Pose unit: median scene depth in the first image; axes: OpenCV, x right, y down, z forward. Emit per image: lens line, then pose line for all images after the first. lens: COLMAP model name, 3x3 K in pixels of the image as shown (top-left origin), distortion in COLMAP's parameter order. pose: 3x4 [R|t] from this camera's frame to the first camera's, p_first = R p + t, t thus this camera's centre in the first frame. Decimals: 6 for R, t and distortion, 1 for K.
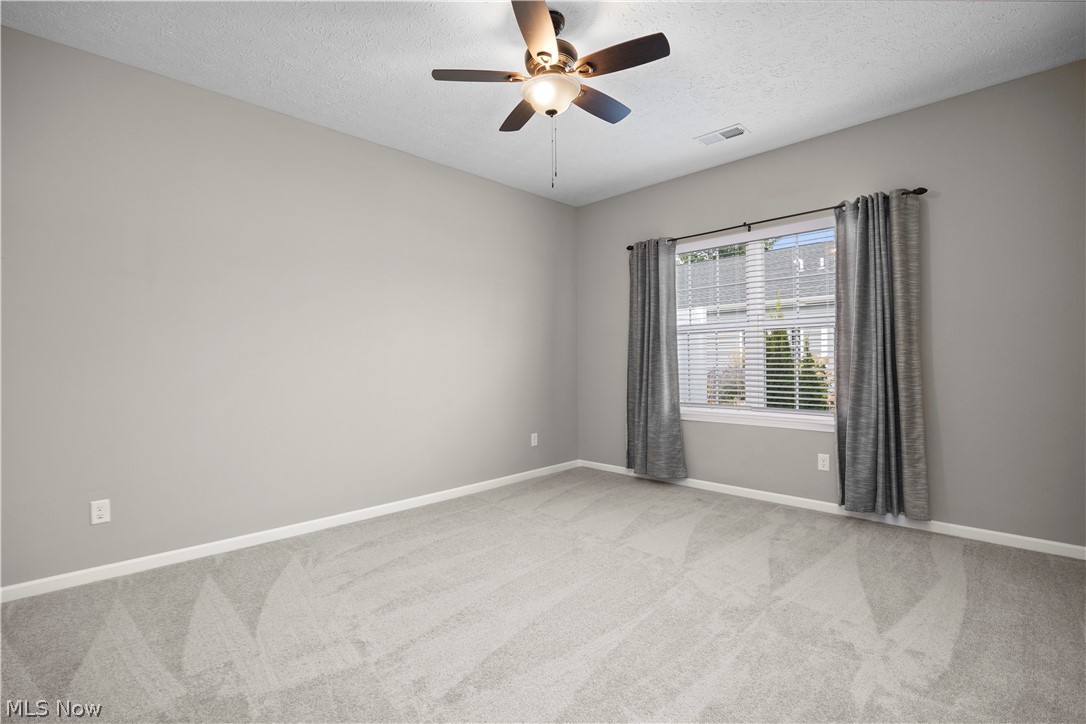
lens RADIAL K [[480.6, 0, 541.0], [0, 480.6, 348.7], [0, 0, 1]] dist [-0.001288, -0.000070]
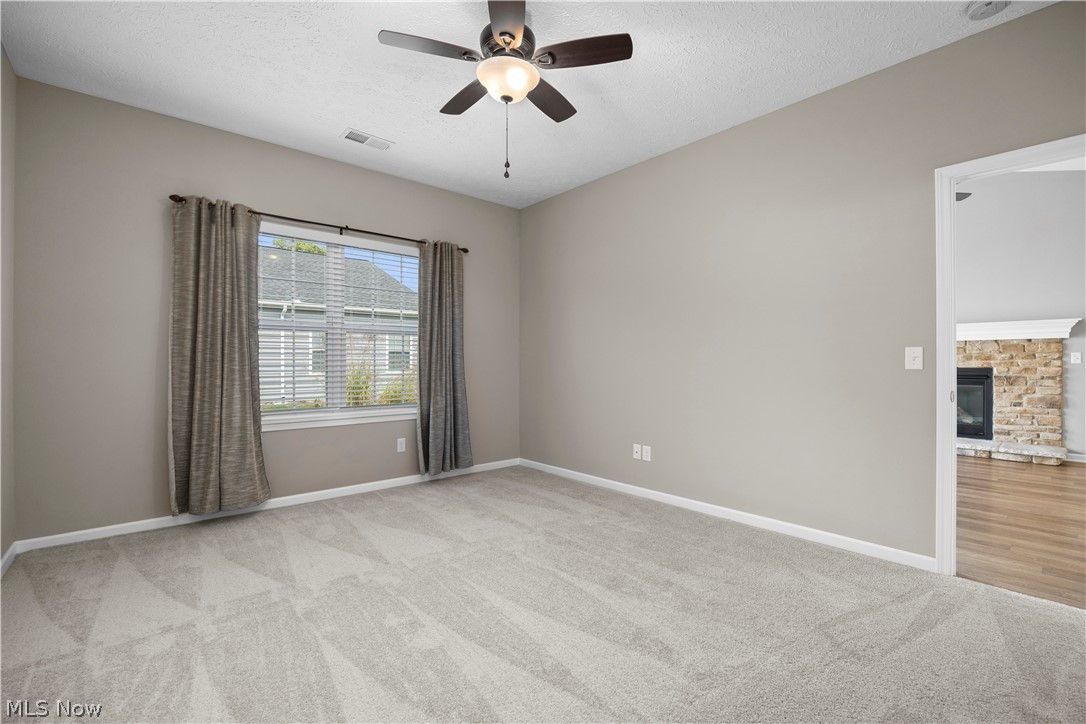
lens RADIAL K [[467.8, 0, 541.2], [0, 467.8, 357.6], [0, 0, 1]] dist [-0.017730, 0.000058]
pose [[0.093640, 0.016735, 0.995465, -0.582906], [-0.029076, 0.999478, -0.014067, 0.019876], [-0.995181, -0.027626, 0.094078, 0.554362]]
